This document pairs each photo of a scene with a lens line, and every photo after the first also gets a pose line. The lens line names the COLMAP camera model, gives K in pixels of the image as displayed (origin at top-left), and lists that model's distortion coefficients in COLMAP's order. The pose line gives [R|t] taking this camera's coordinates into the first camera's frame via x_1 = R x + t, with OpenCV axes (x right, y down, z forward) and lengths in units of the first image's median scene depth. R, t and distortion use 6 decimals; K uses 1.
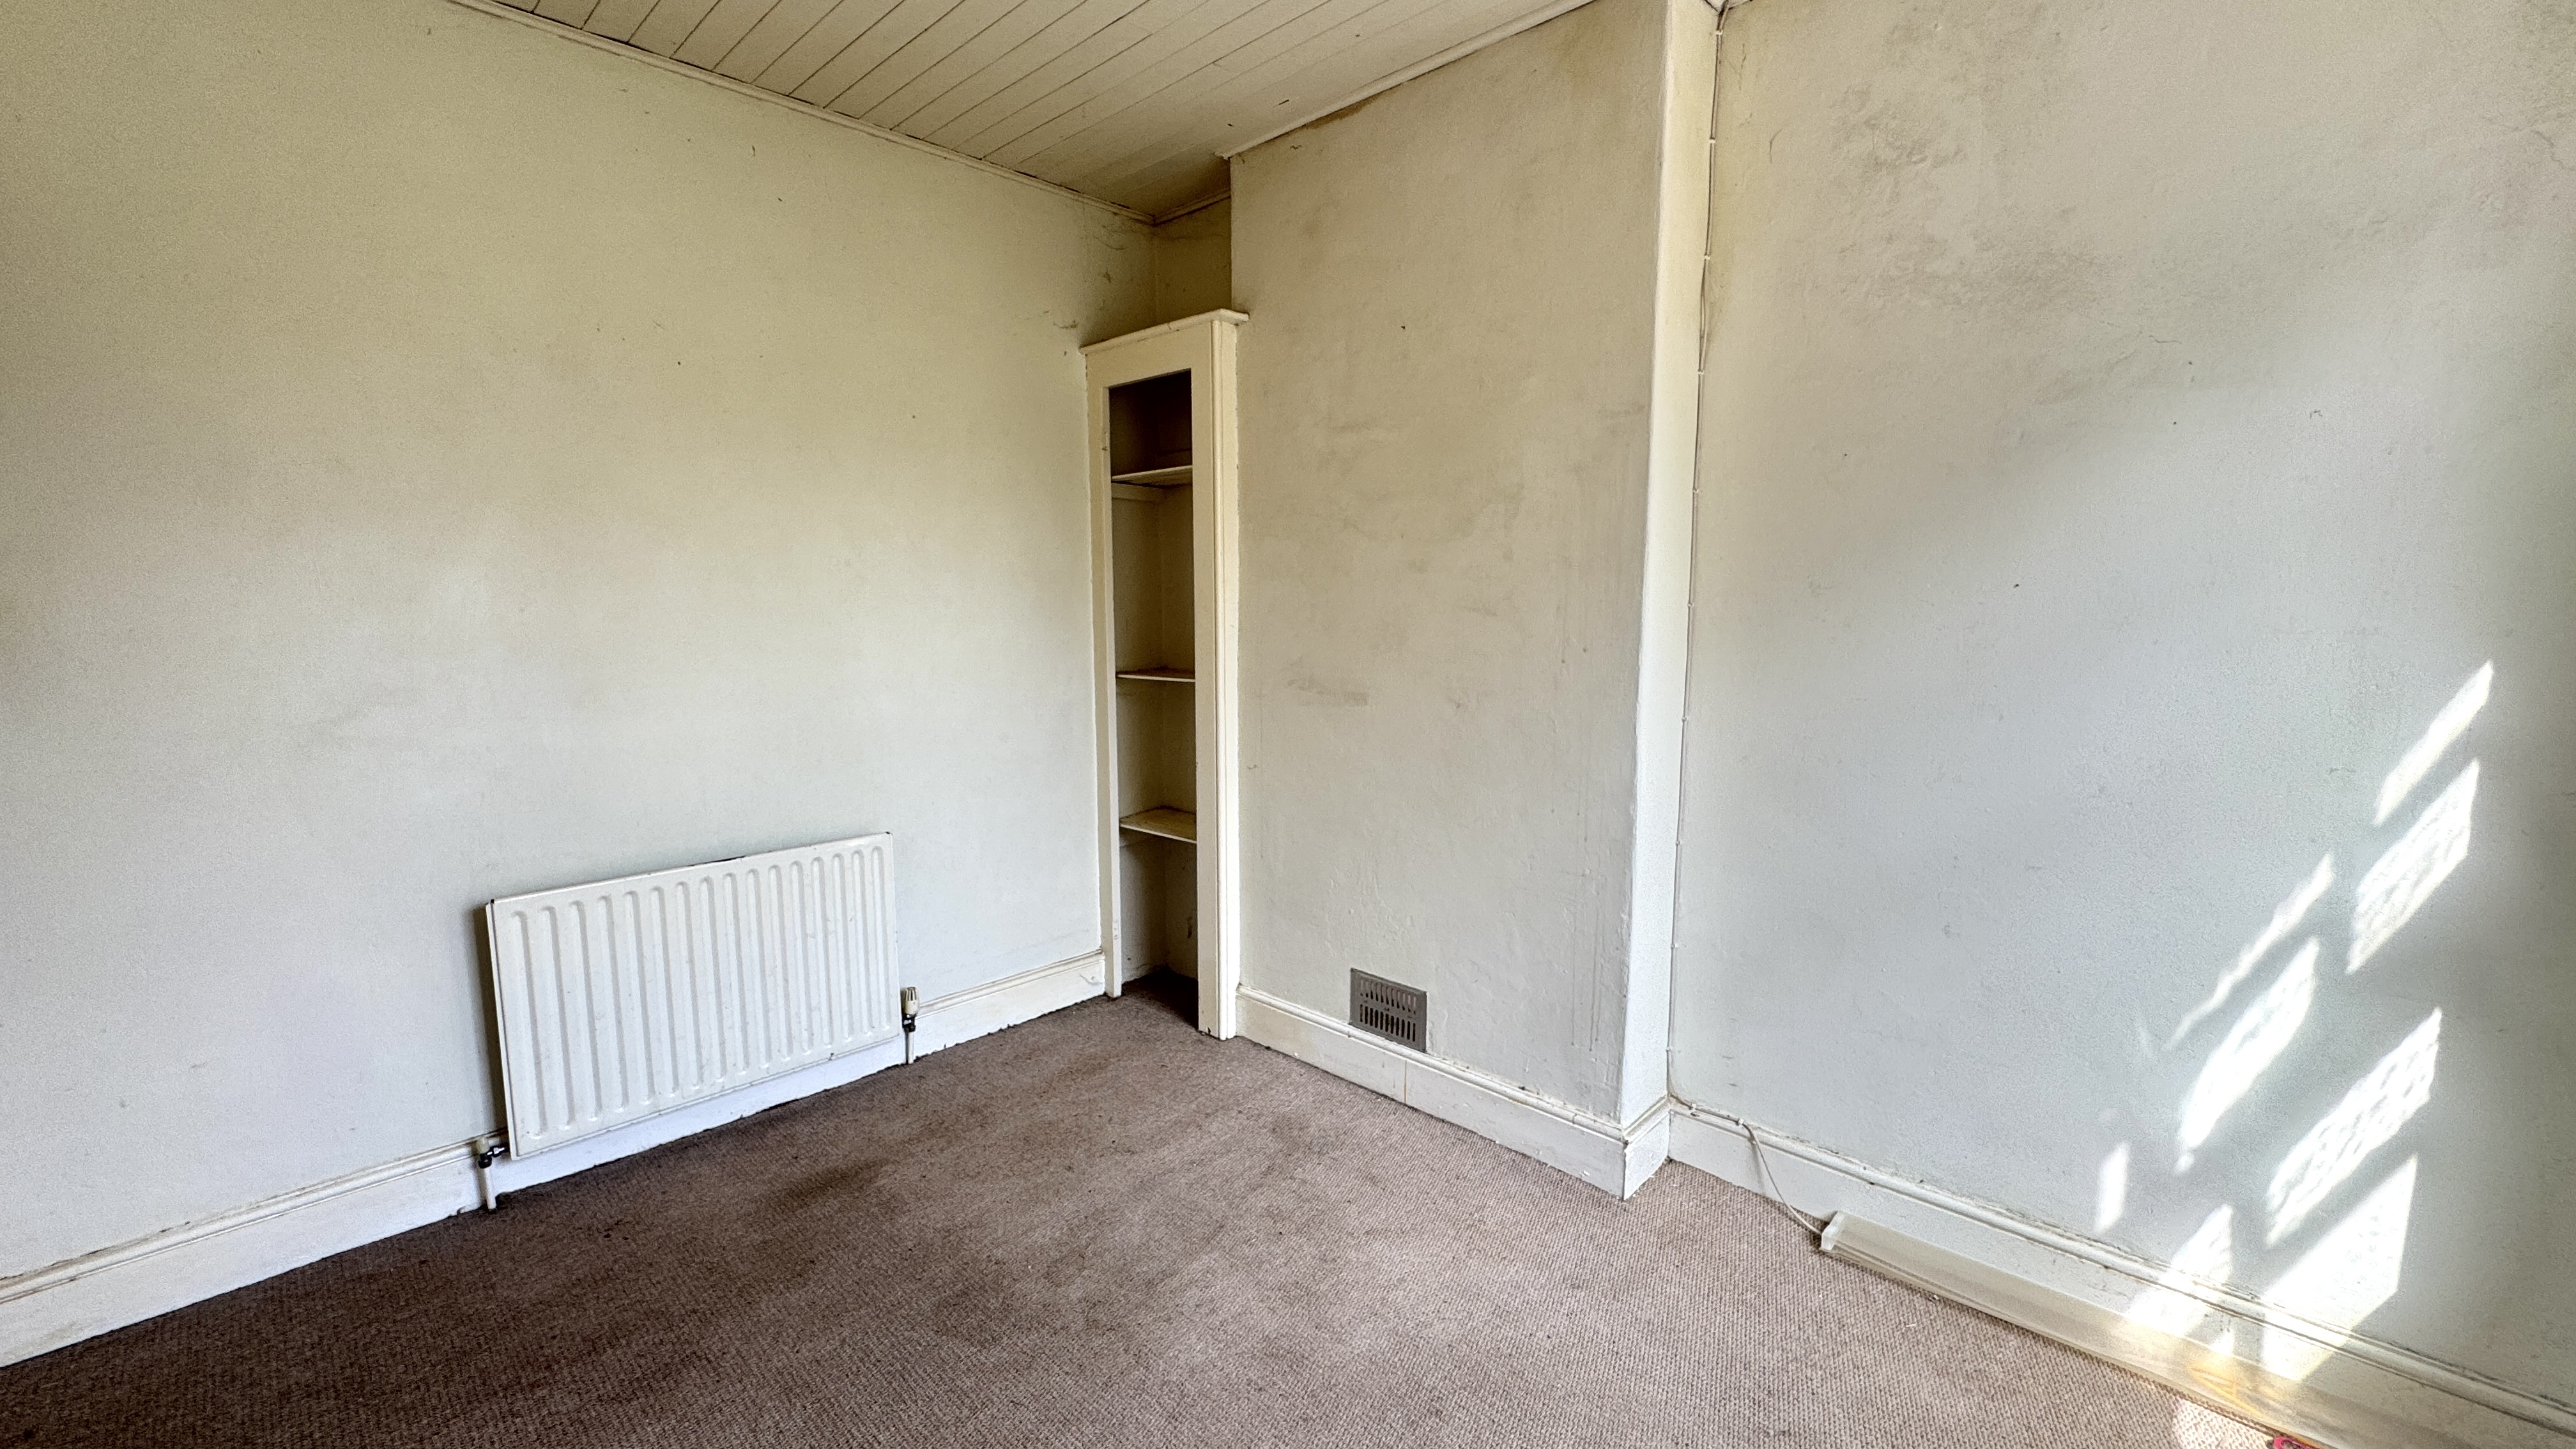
lens RADIAL K [[1029.3, 0, 1287.1], [0, 1029.3, 722.0], [0, 0, 1]] dist [-0.002696, 0.000106]
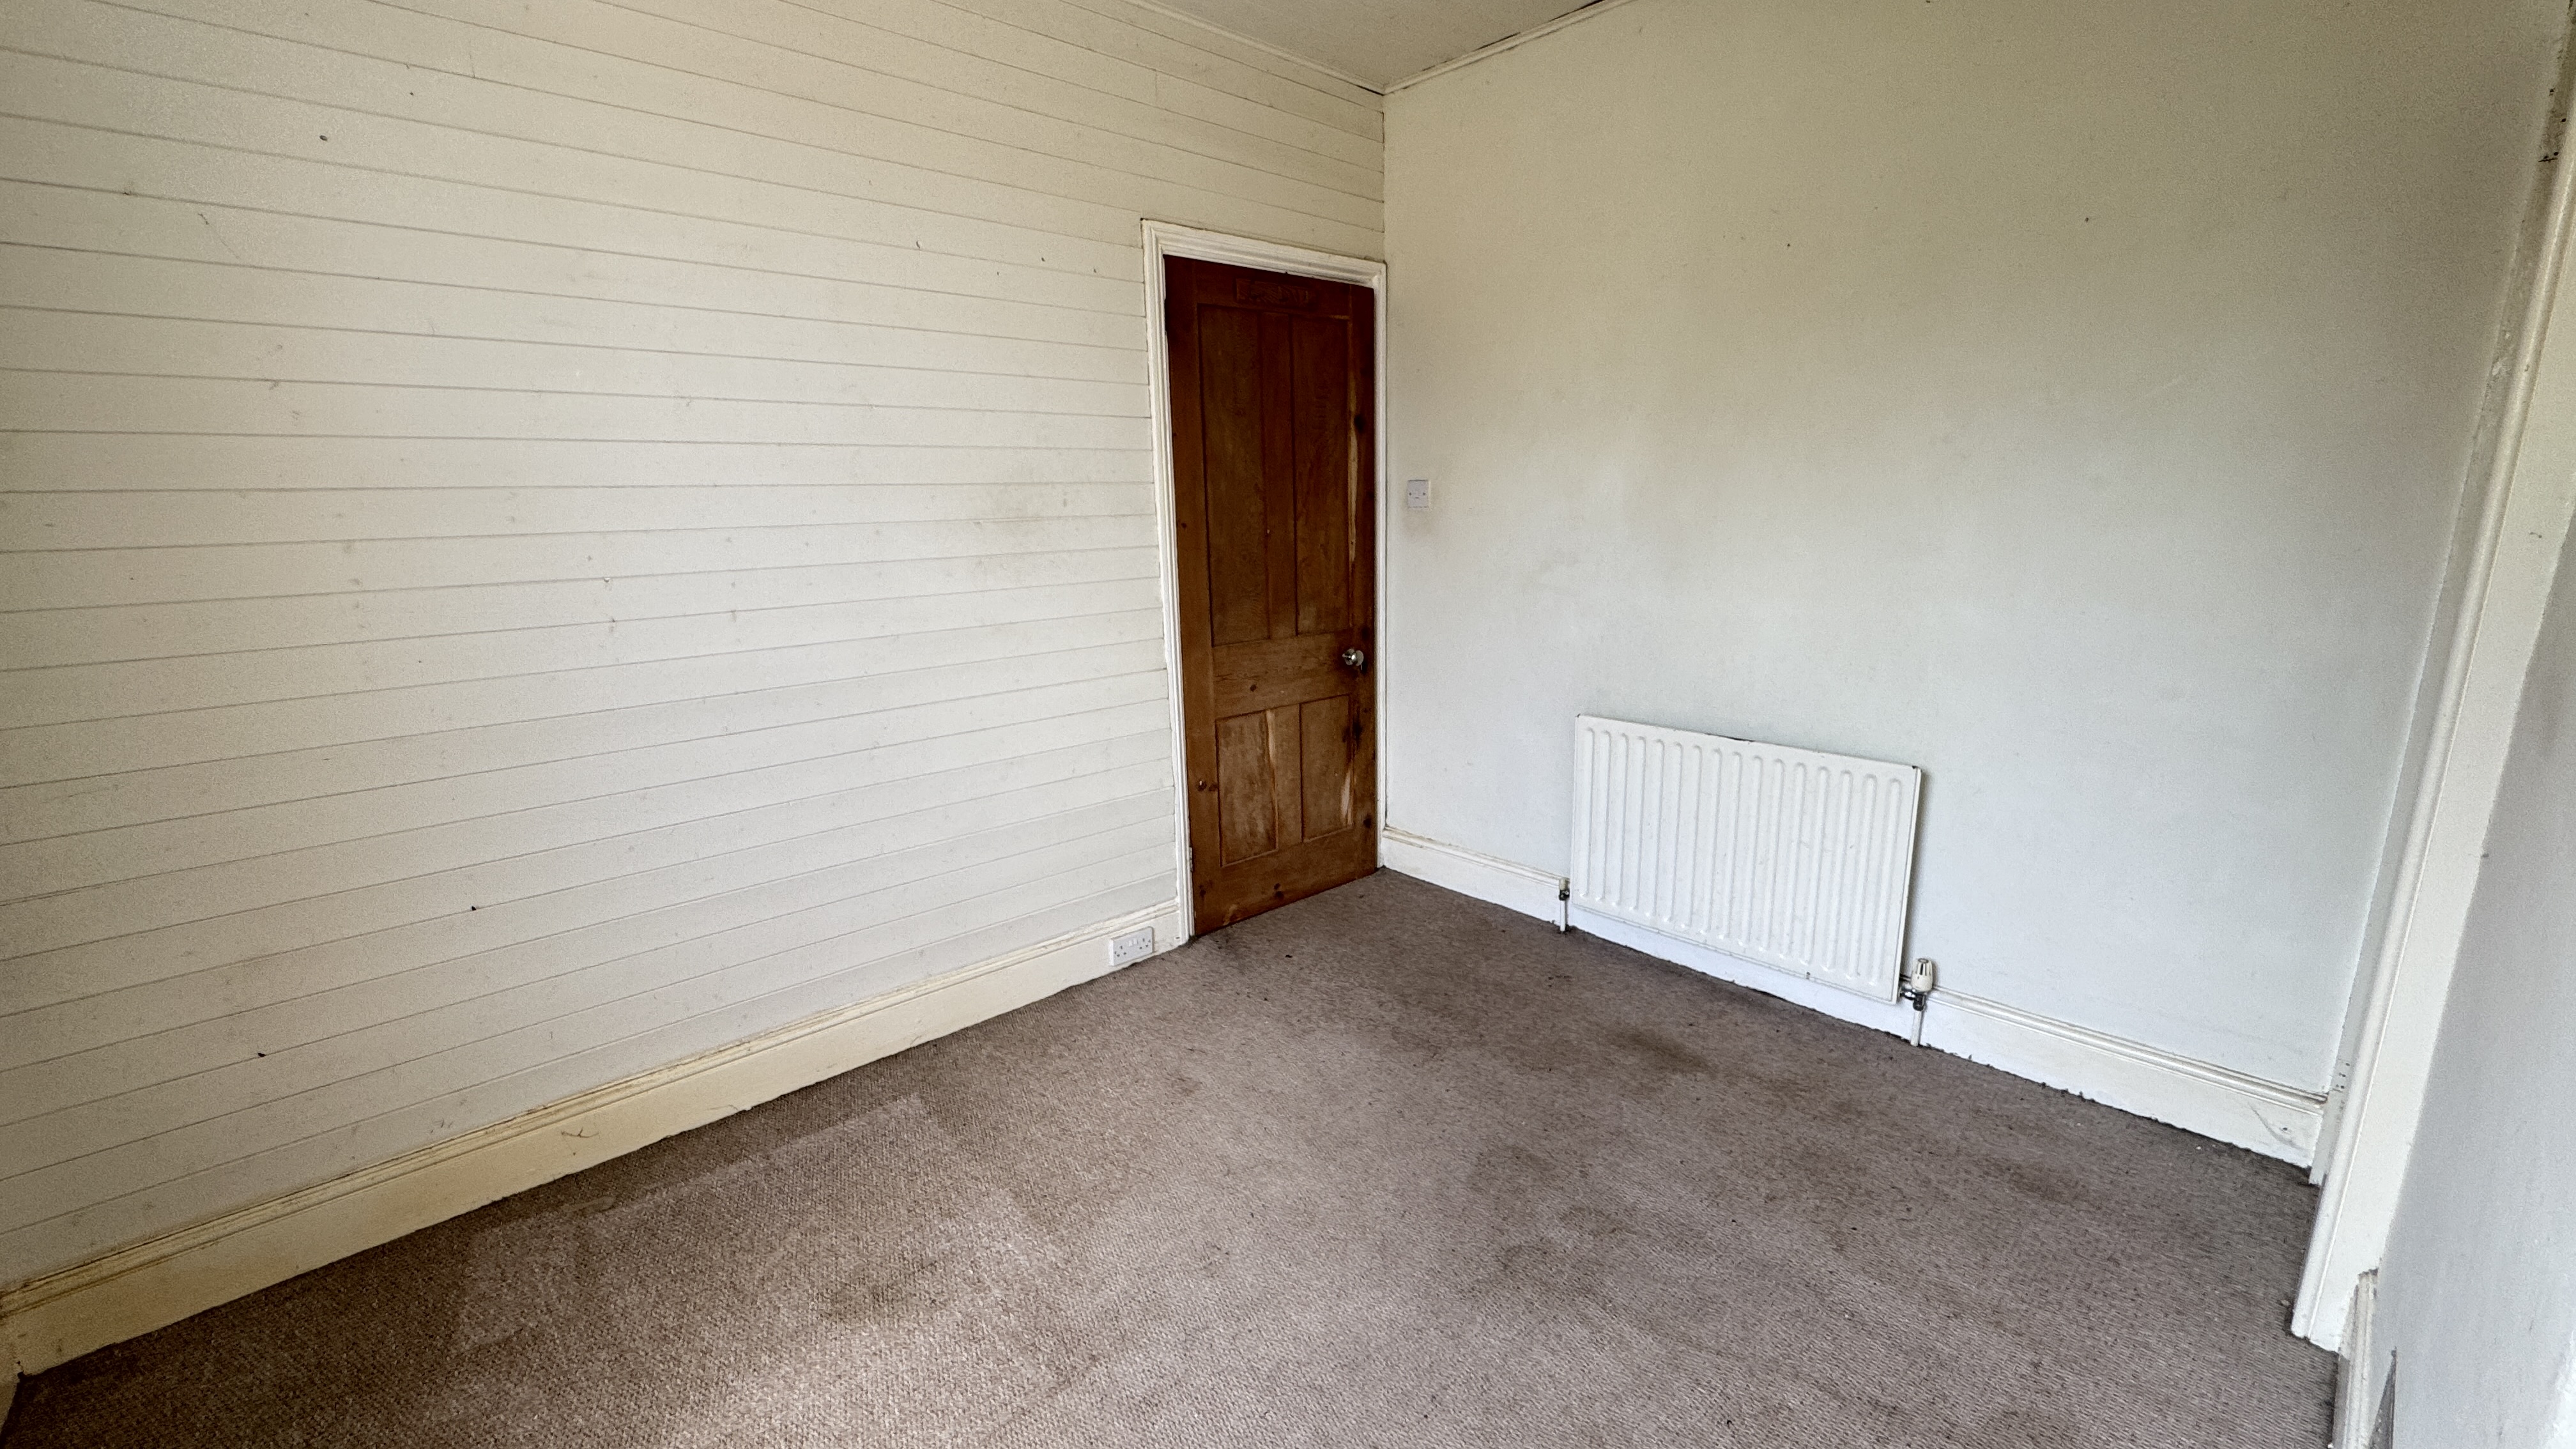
lens RADIAL K [[1029.3, 0, 1287.1], [0, 1029.3, 722.0], [0, 0, 1]] dist [-0.002696, 0.000106]
pose [[-0.061761, 0.219406, -0.973677, 0.504090], [-0.095863, 0.969725, 0.224596, -0.075063], [0.993477, 0.107211, -0.038858, 0.588542]]
